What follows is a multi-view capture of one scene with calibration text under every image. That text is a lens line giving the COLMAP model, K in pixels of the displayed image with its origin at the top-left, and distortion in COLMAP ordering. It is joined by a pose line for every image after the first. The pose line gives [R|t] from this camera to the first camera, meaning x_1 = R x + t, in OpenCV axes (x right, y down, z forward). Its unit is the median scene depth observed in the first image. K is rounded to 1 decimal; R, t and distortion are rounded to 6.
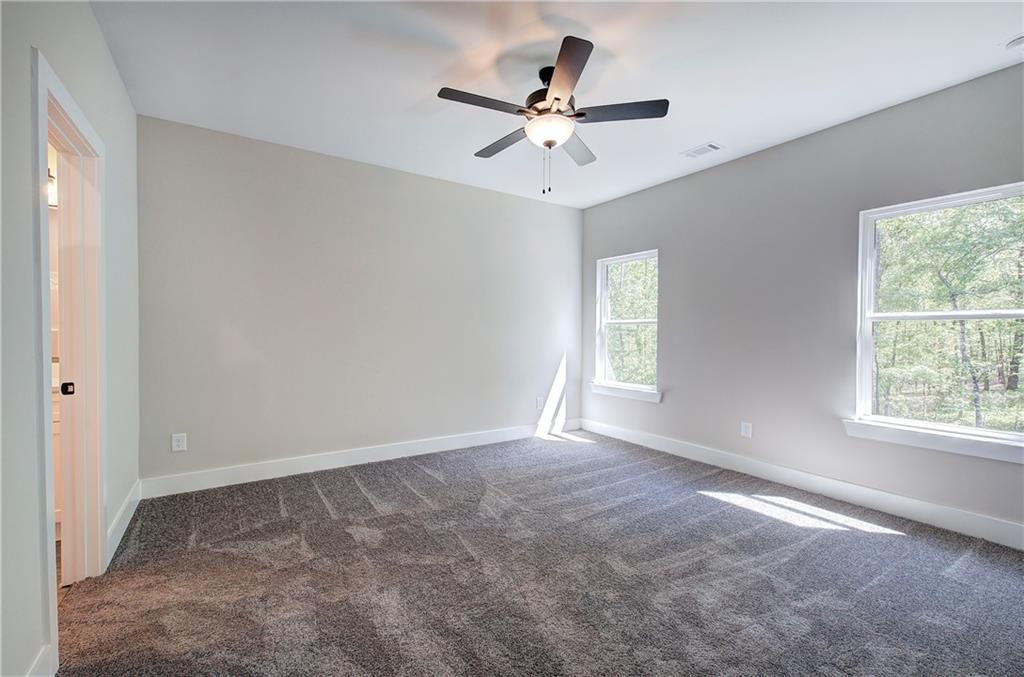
lens RADIAL K [[436.6, 0, 511.6], [0, 436.6, 336.2], [0, 0, 1]] dist [-0.001444, 0.001147]
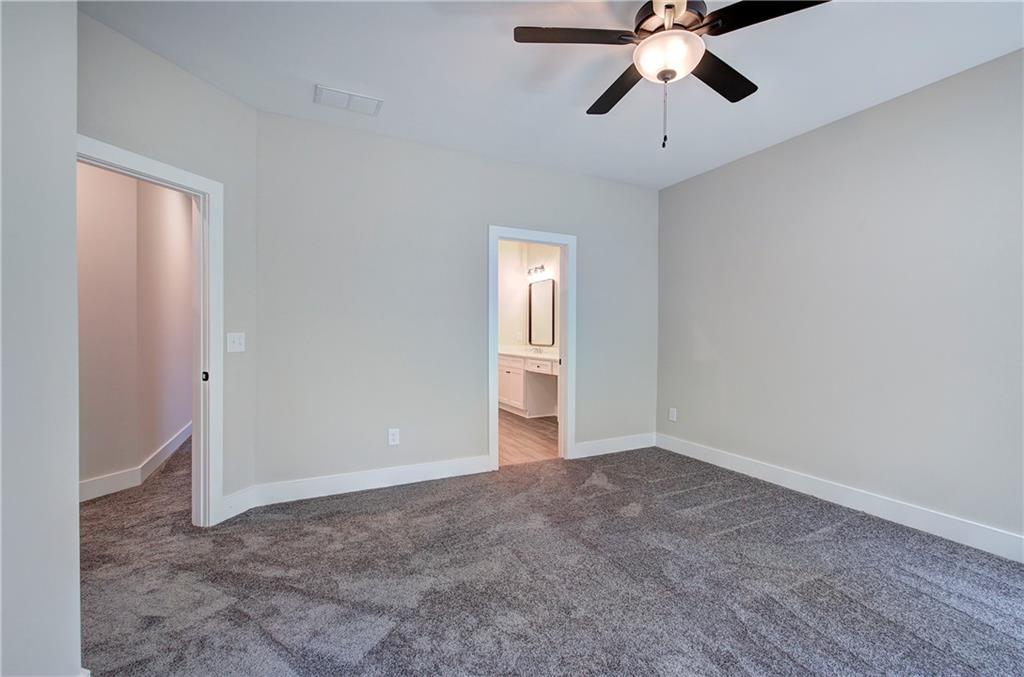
lens RADIAL K [[436.6, 0, 511.6], [0, 436.6, 336.6], [0, 0, 1]] dist [-0.001444, 0.001147]
pose [[-0.121726, 0.005441, -0.992549, 0.688048], [-0.020153, 0.999765, 0.007953, -0.002941], [0.992359, 0.020971, -0.121588, 0.676891]]
